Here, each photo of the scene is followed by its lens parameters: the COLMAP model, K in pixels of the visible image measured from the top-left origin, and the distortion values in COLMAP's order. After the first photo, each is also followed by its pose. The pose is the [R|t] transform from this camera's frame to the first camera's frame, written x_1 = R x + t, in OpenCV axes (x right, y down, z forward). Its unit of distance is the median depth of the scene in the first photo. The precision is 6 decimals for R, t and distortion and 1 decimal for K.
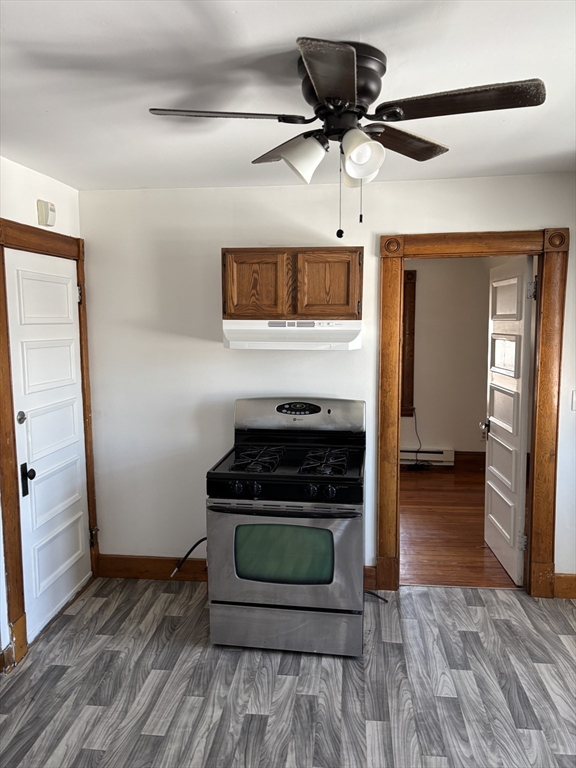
lens RADIAL K [[579.5, 0, 286.8], [0, 579.5, 383.1], [0, 0, 1]] dist [-0.039149, -0.007270]
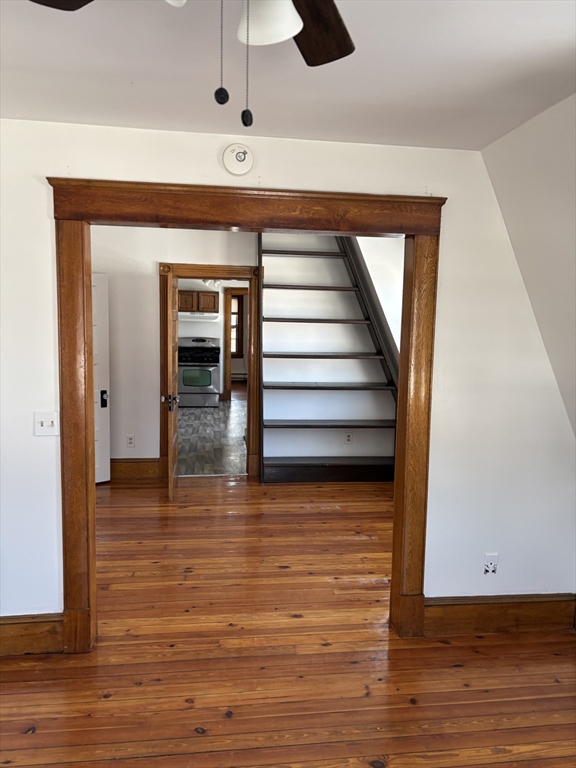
lens RADIAL K [[579.5, 0, 287.9], [0, 579.5, 384.3], [0, 0, 1]] dist [-0.039149, -0.007270]
pose [[0.970760, -0.009127, 0.239880, -0.280870], [0.011327, 0.999905, -0.007792, 0.325816], [-0.239786, 0.010281, 0.970771, -2.276970]]
